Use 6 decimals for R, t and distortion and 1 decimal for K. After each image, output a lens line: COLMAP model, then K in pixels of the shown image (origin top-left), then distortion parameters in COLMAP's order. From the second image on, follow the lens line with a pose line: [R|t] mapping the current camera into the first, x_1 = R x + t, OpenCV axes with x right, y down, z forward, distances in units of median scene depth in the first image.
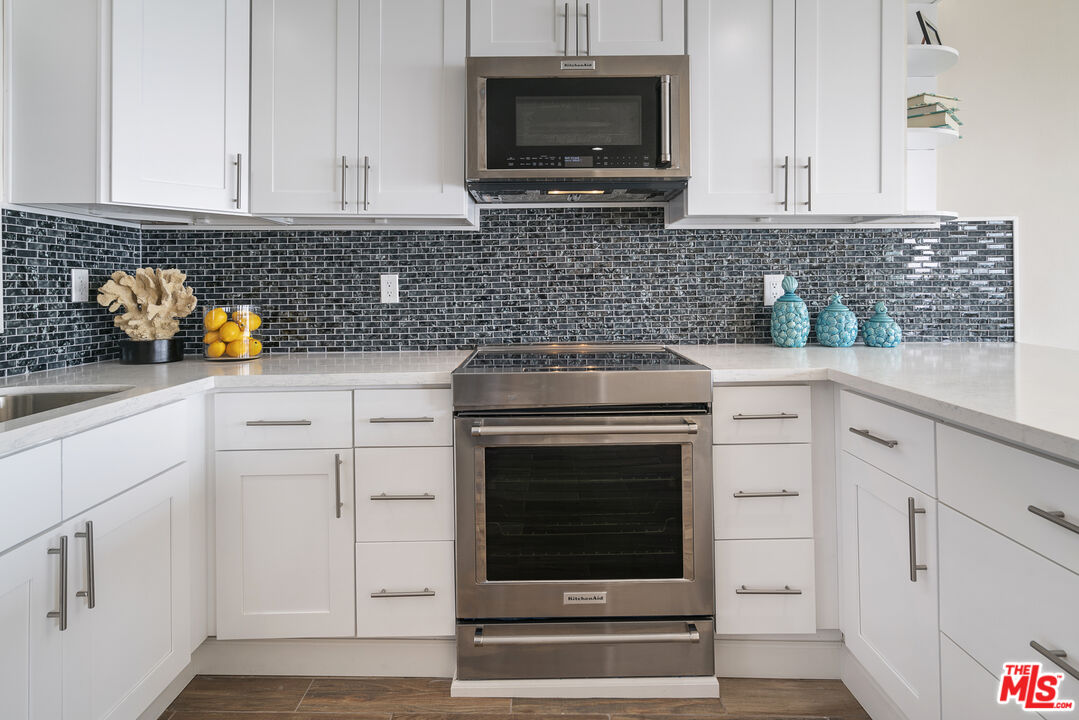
lens RADIAL K [[537.3, 0, 552.5], [0, 537.3, 290.5], [0, 0, 1]] dist [0.009779, -0.000551]
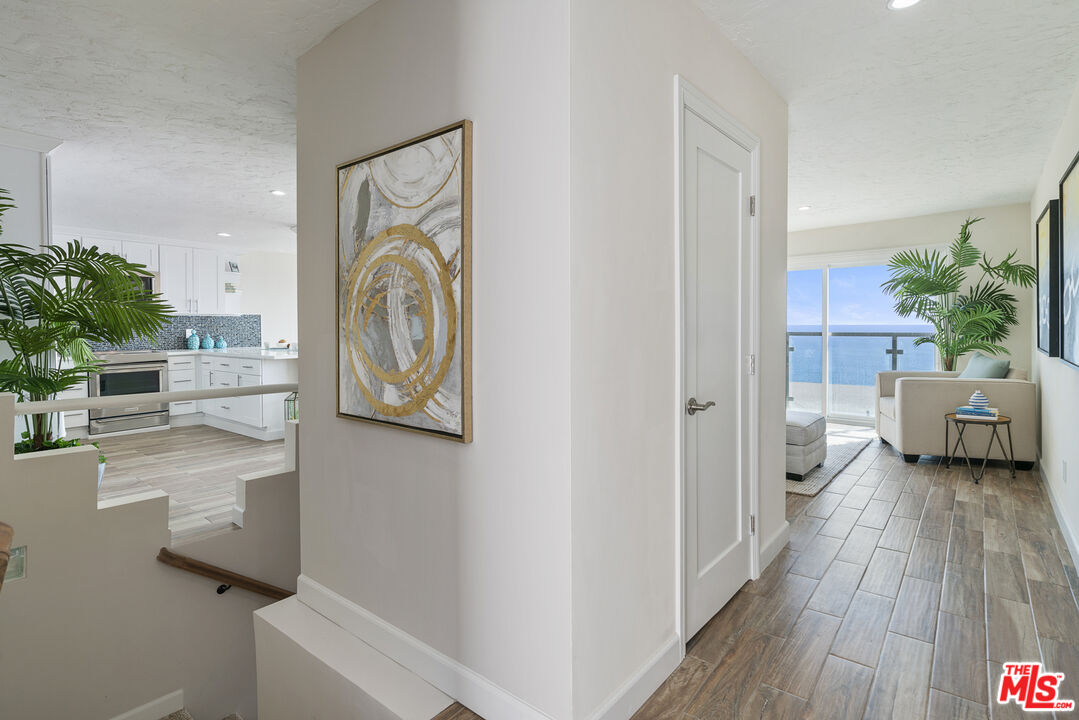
lens RADIAL K [[537.3, 0, 532.5], [0, 537.3, 331.6], [0, 0, 1]] dist [0.009779, -0.000551]
pose [[0.637420, 0.000631, 0.770517, -0.941889], [0.008787, 0.999929, -0.008088, 0.037858], [-0.770467, 0.011926, 0.637369, -3.217751]]
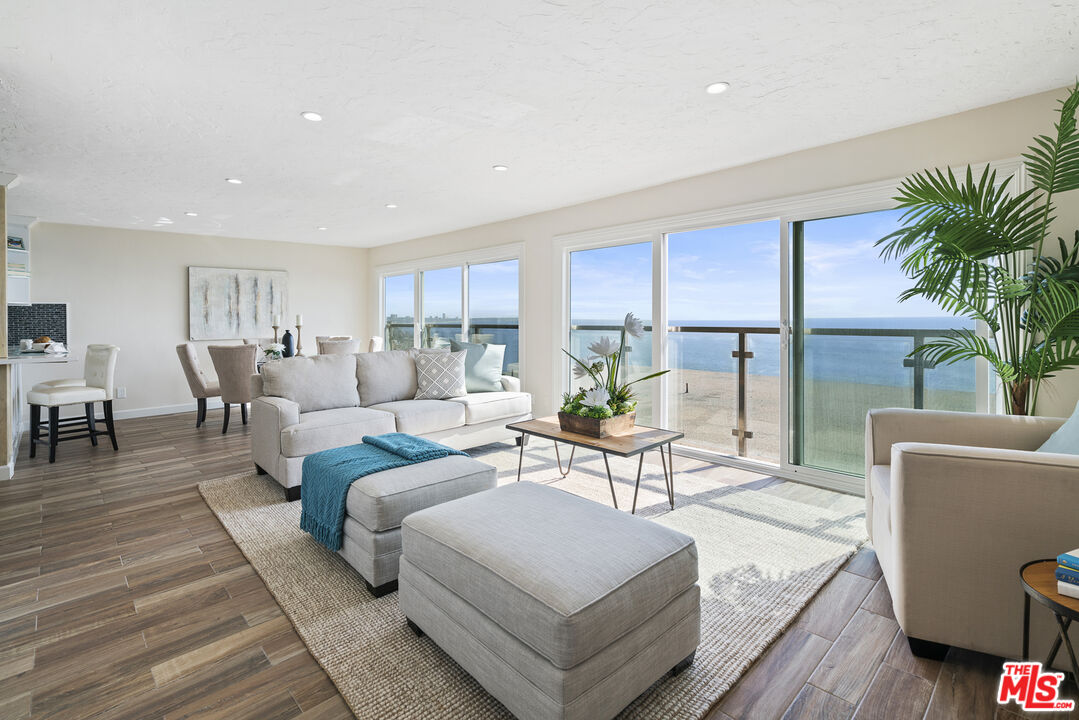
lens RADIAL K [[501.0, 0, 538.2], [0, 501.0, 324.9], [0, 0, 1]] dist [-0.003243, 0.002404]
pose [[0.704907, 0.000700, 0.709299, 0.825234], [0.006976, 0.999944, -0.007920, 0.028892], [-0.709266, 0.010531, 0.704863, -3.127590]]
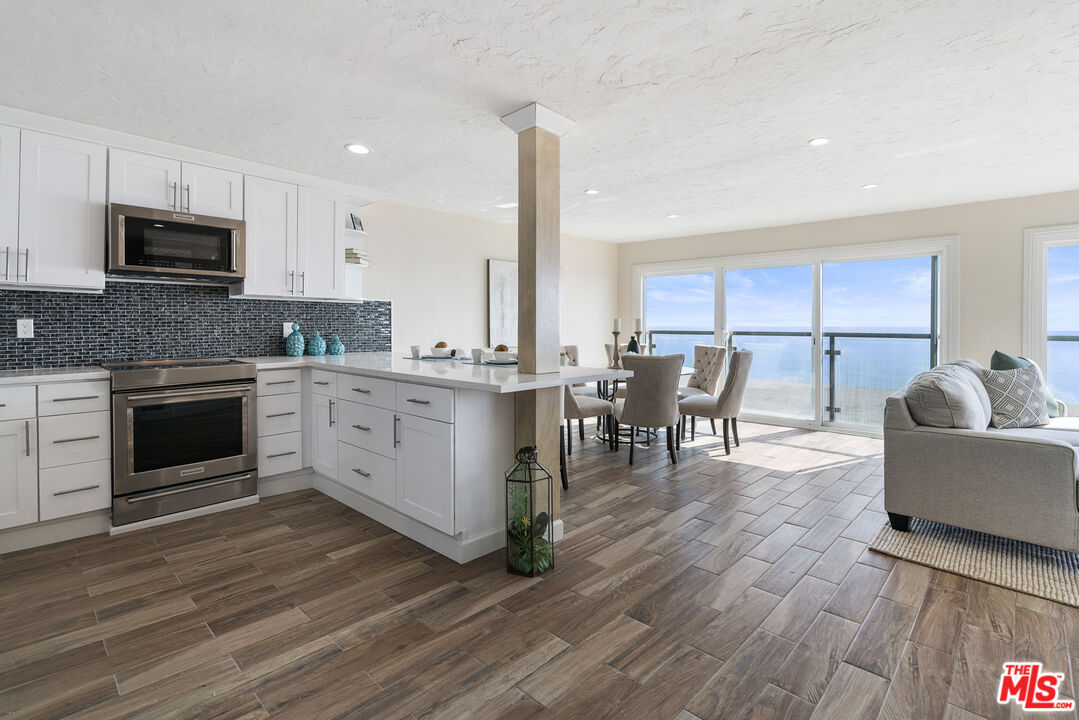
lens RADIAL K [[501.0, 0, 543.9], [0, 501.0, 325.6], [0, 0, 1]] dist [-0.003243, 0.002404]
pose [[0.676610, 0.008315, 0.736294, -0.387696], [-0.001456, 0.999949, -0.009955, 0.000360], [-0.736340, 0.005664, 0.676588, -1.165222]]
